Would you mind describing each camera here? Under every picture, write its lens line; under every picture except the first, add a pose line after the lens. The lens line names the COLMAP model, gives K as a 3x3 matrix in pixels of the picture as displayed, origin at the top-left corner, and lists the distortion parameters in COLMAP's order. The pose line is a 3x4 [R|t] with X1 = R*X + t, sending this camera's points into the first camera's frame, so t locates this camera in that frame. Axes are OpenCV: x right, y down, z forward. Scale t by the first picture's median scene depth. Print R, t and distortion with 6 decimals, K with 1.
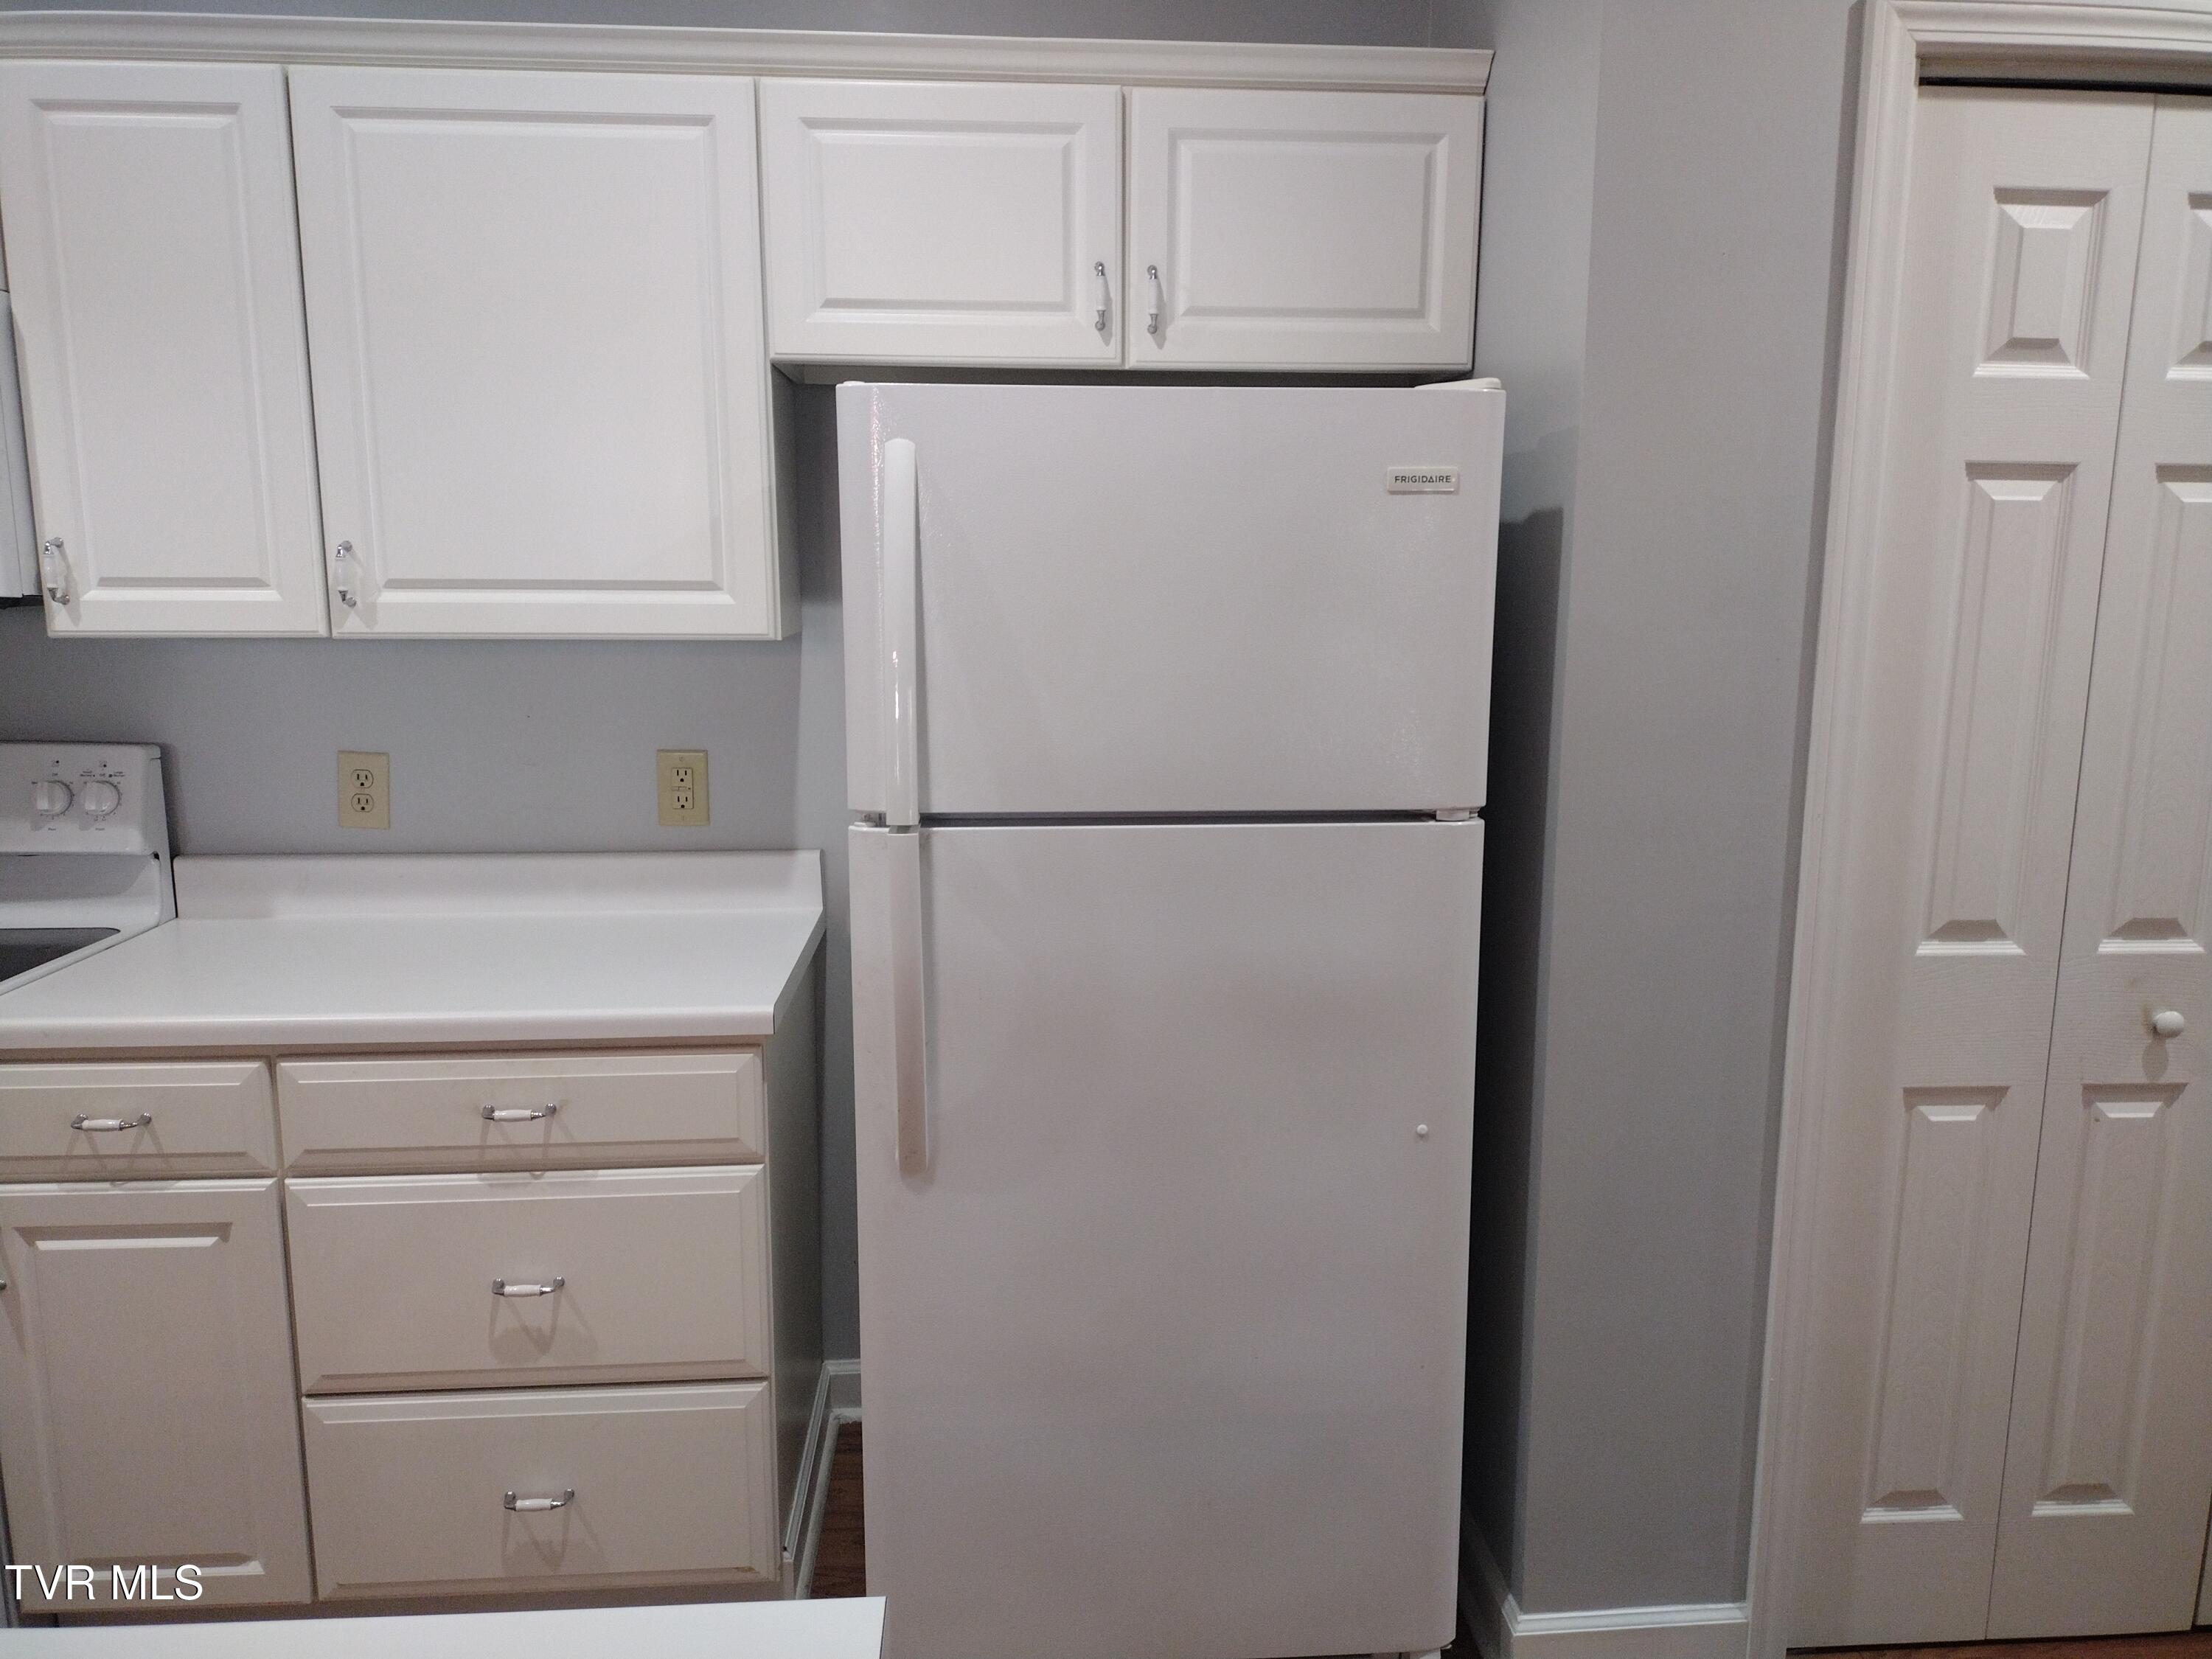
lens RADIAL K [[1623.8, 0, 1104.6], [0, 1623.8, 842.3], [0, 0, 1]] dist [0.058357, -0.071709]
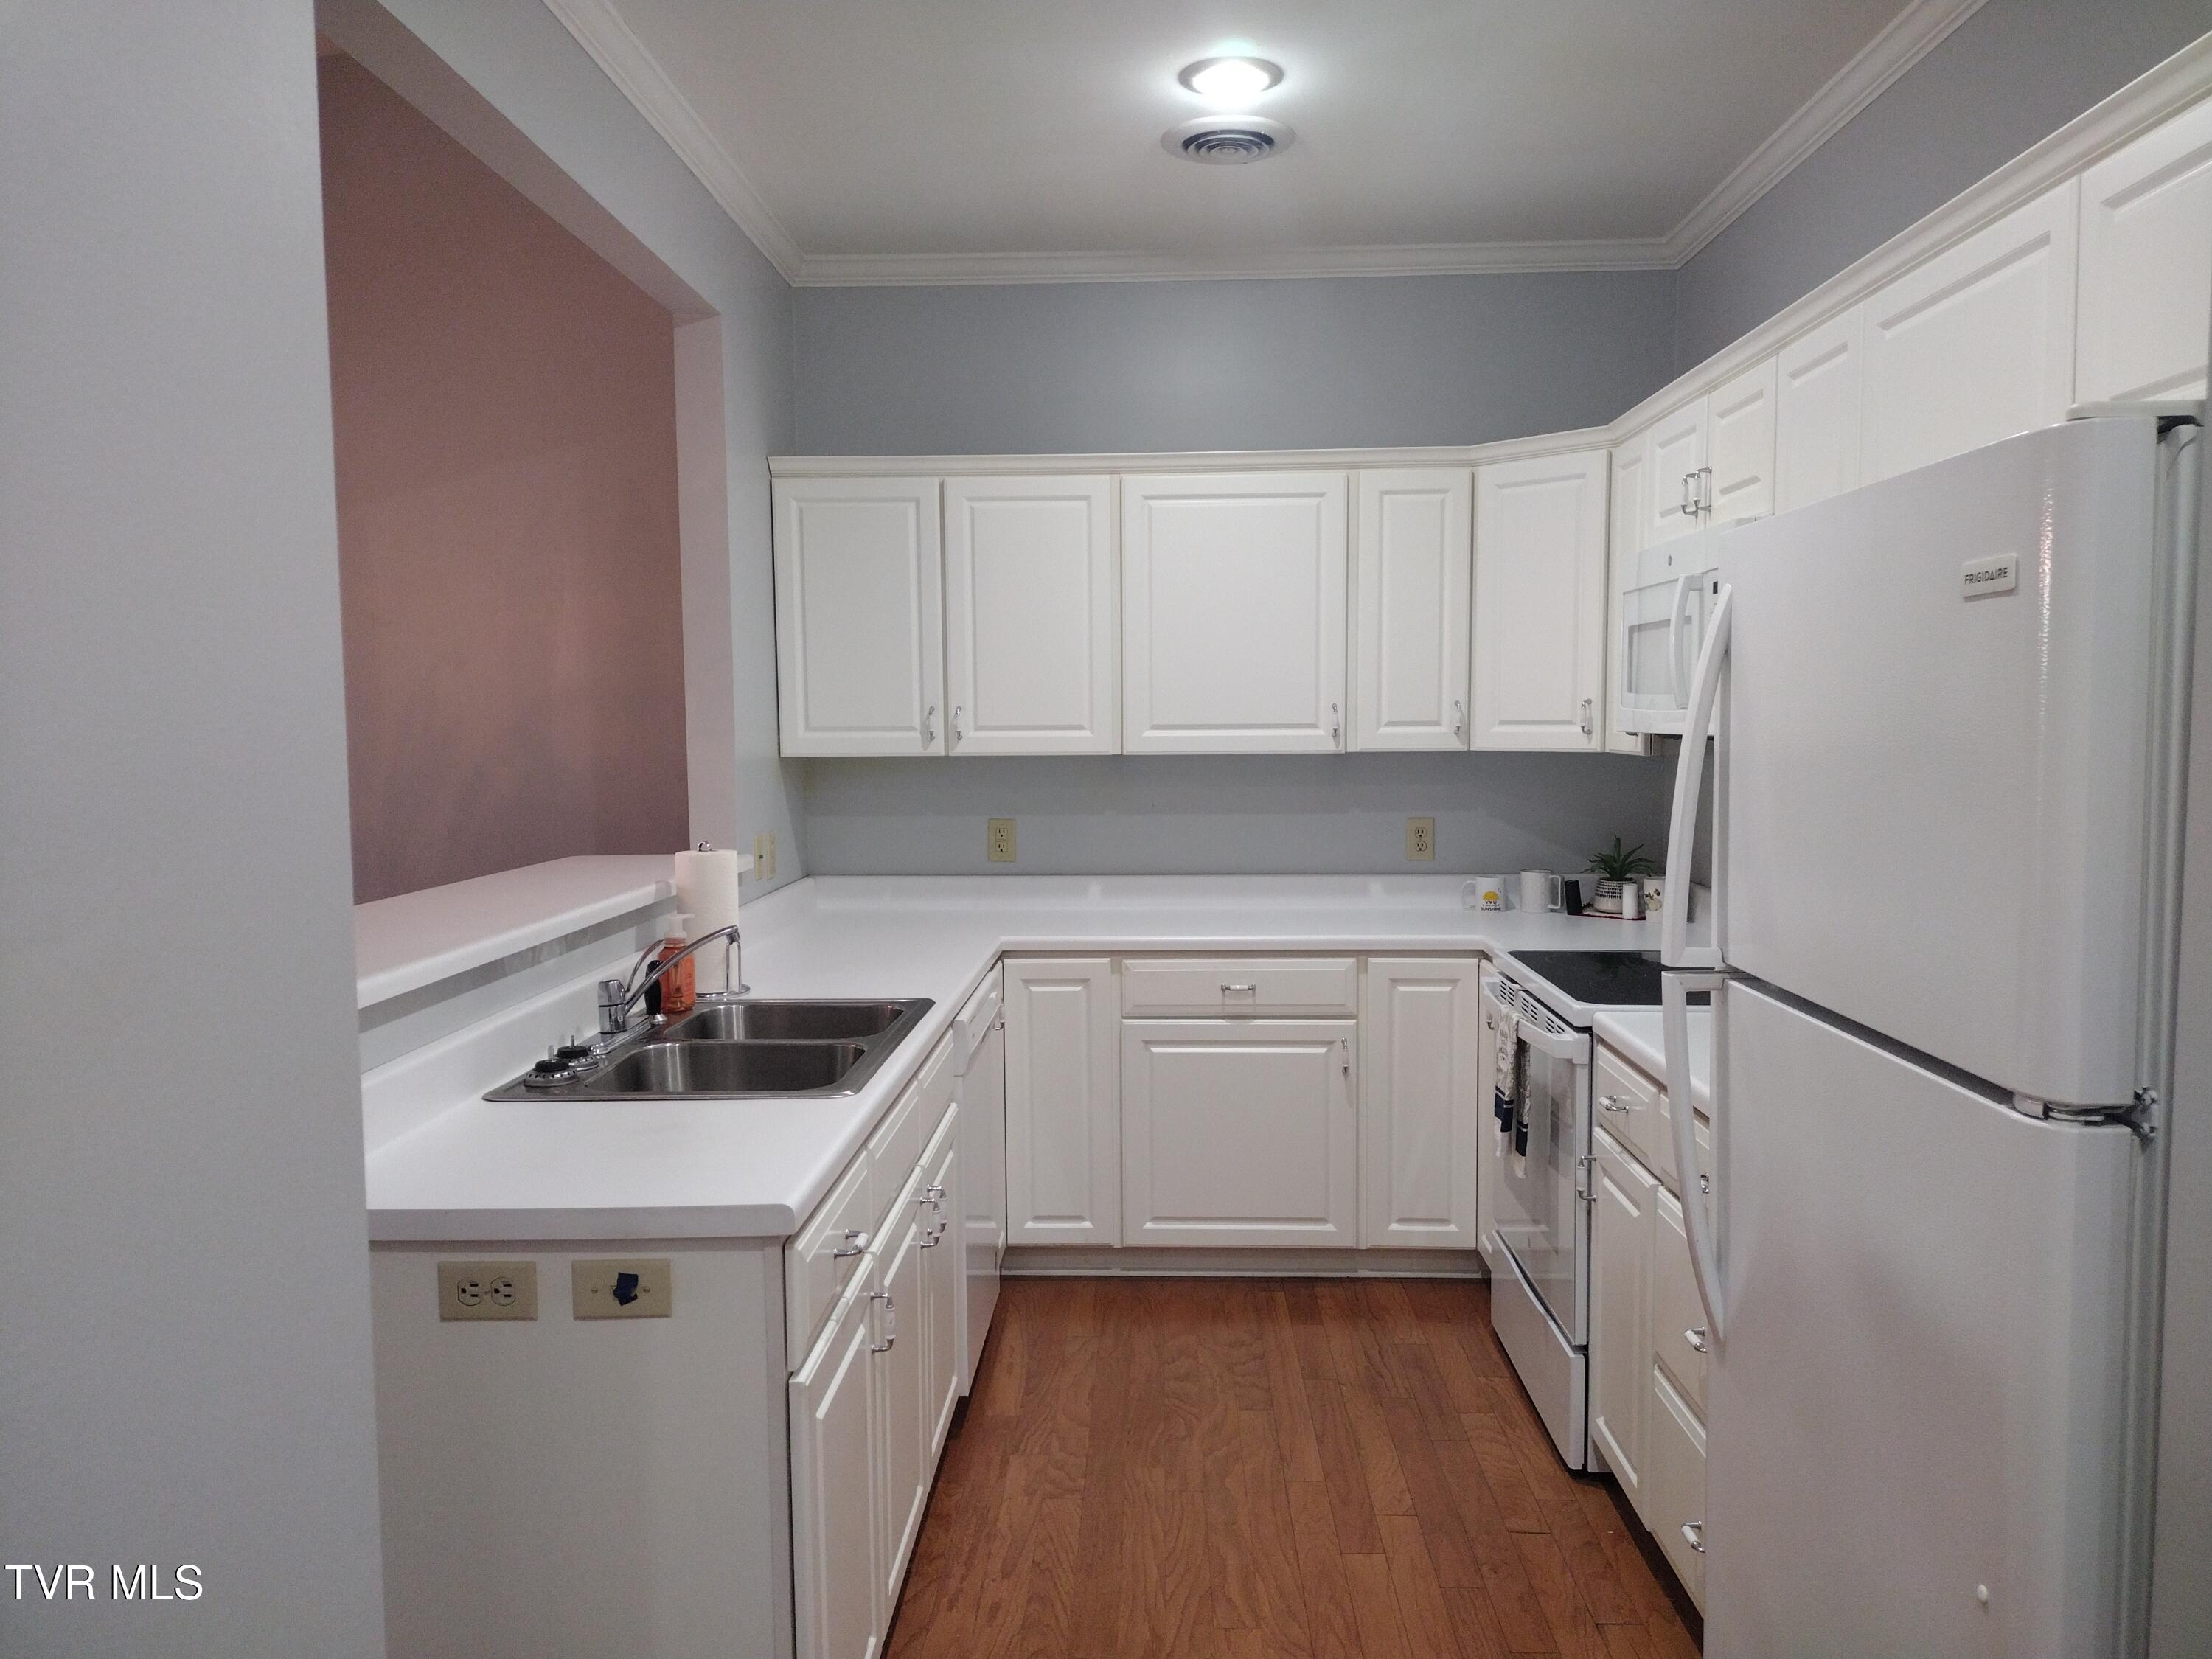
lens RADIAL K [[1623.8, 0, 1104.3], [0, 1623.8, 838.7], [0, 0, 1]] dist [0.058357, -0.071709]
pose [[-0.112079, 0.072063, -0.991083, 0.768261], [-0.158748, 0.983259, 0.089447, -0.103160], [0.980937, 0.167358, -0.098763, 0.624986]]
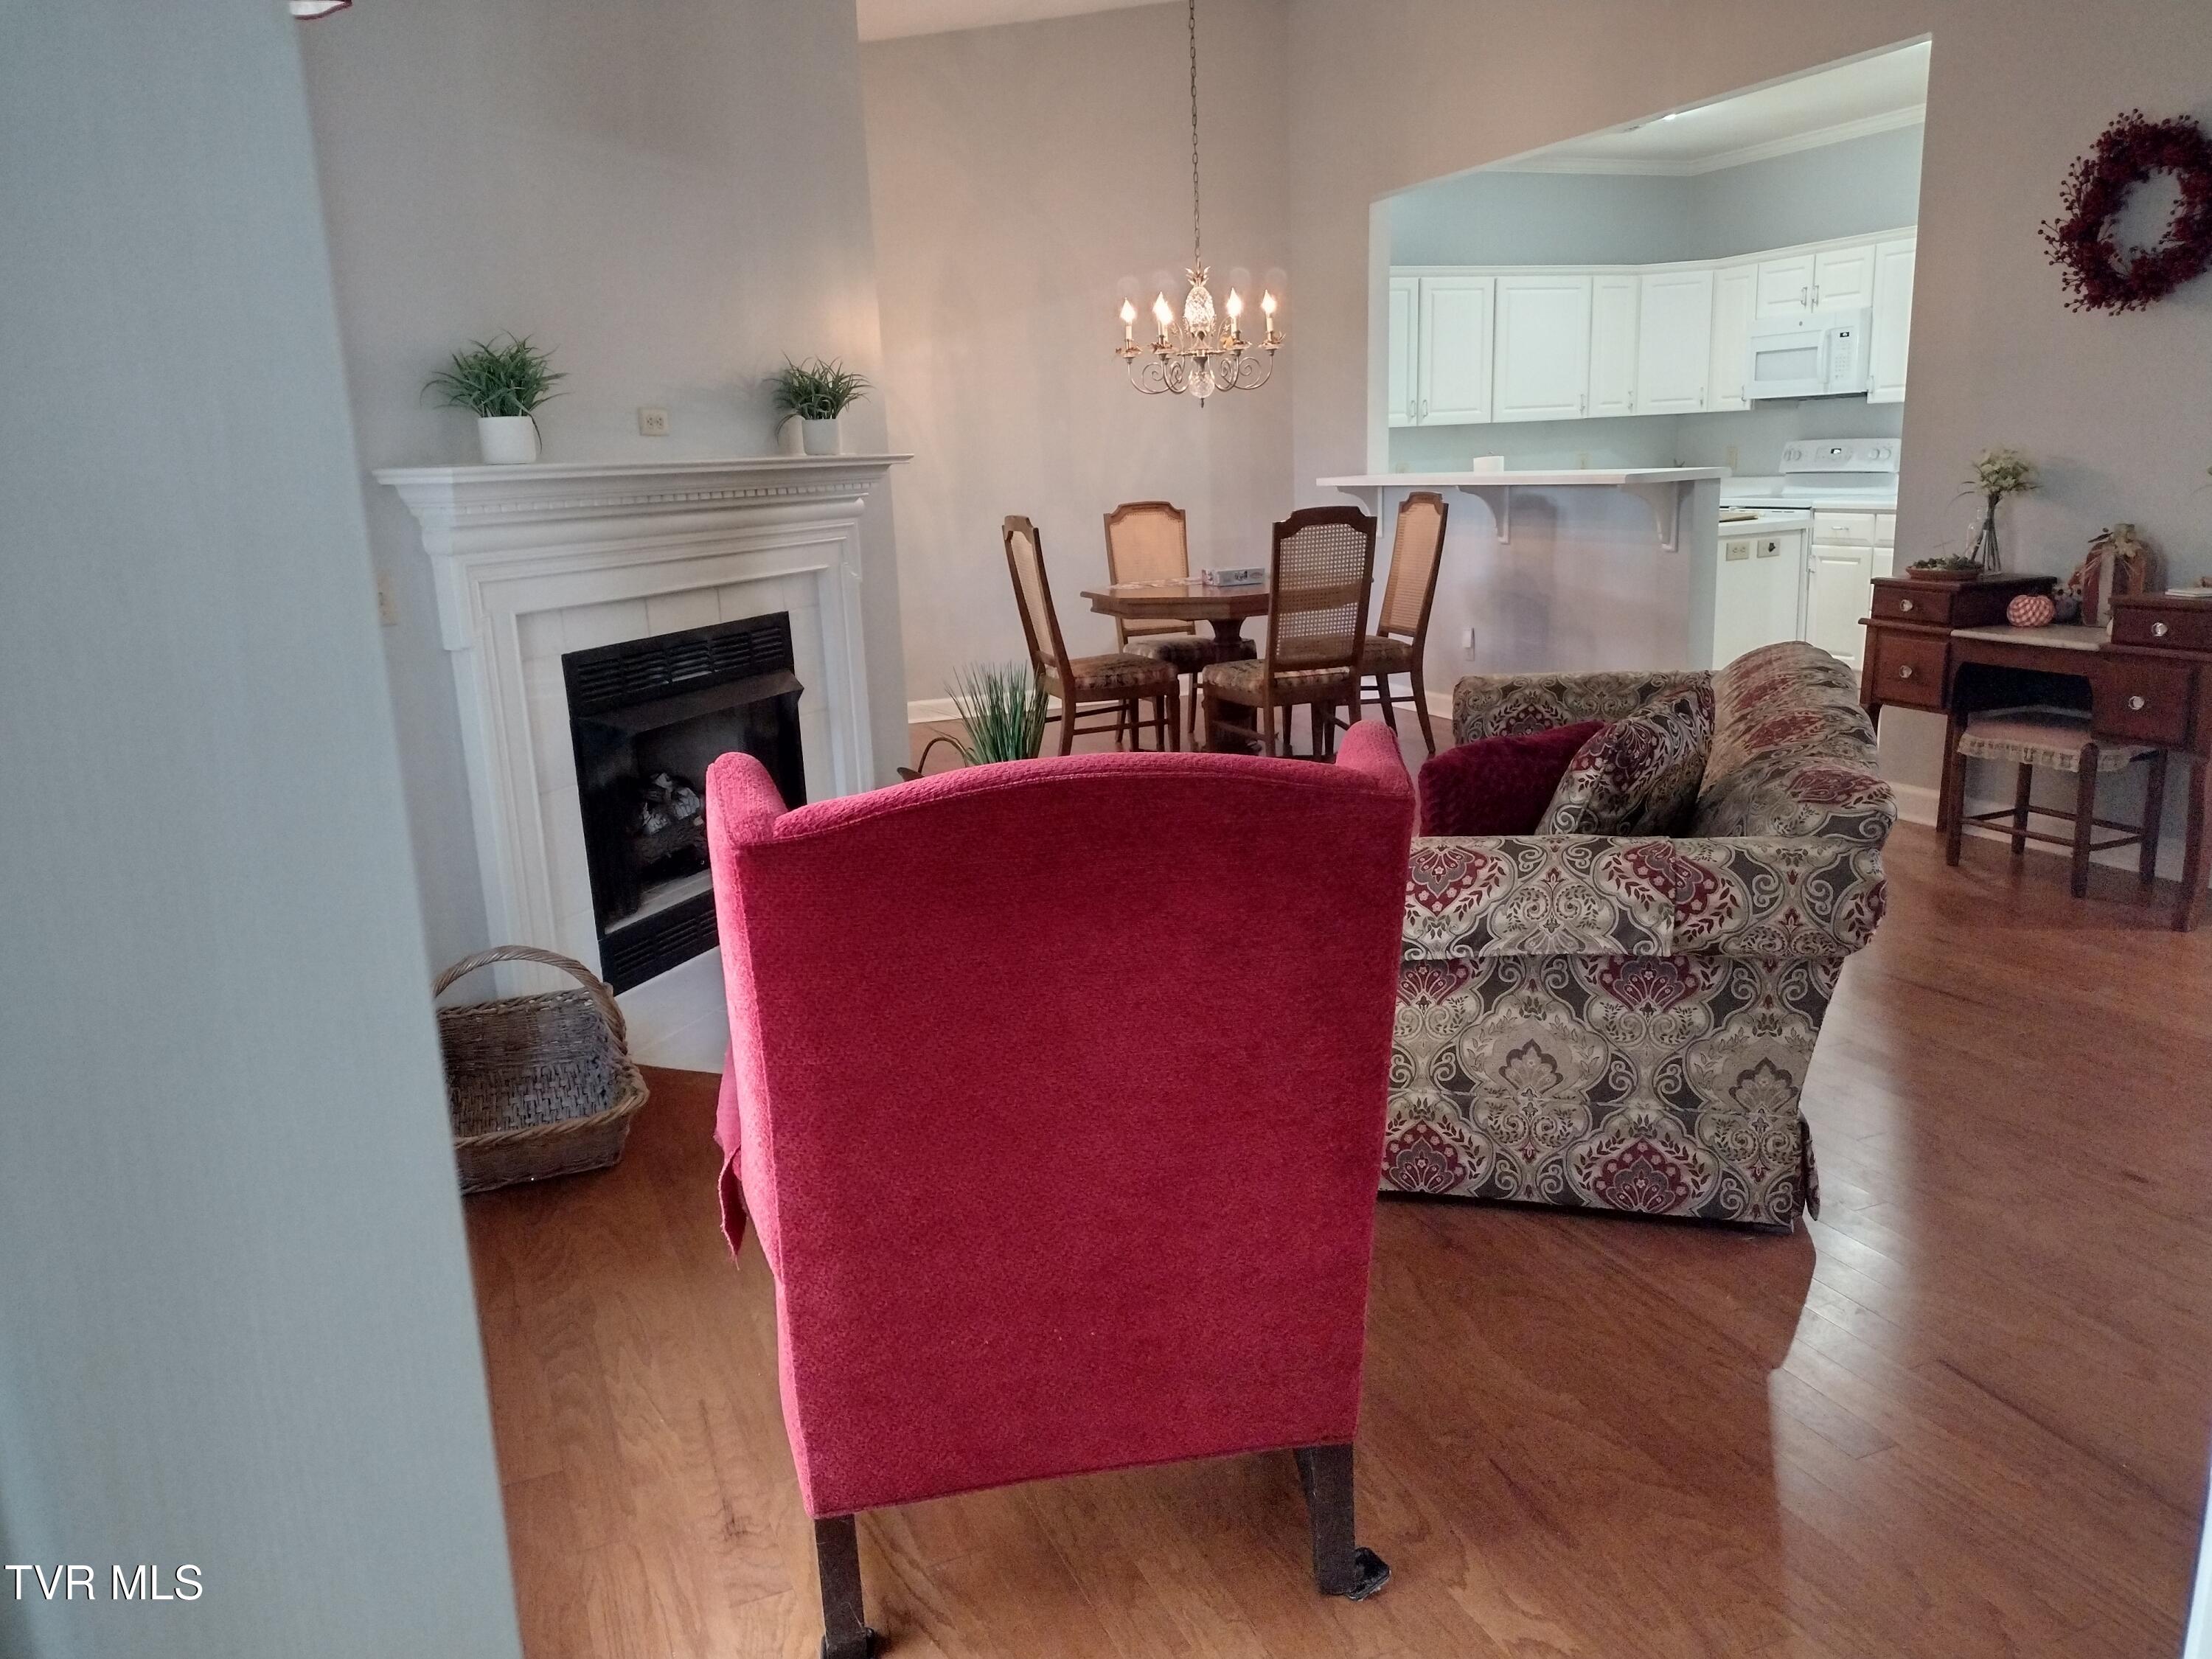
lens RADIAL K [[1623.8, 0, 1121.0], [0, 1623.8, 844.5], [0, 0, 1]] dist [0.058357, -0.071709]
pose [[0.319823, 0.202940, -0.925488, 2.439697], [-0.116440, 0.977806, 0.174174, 0.397871], [0.940295, 0.052059, 0.336356, -1.758618]]
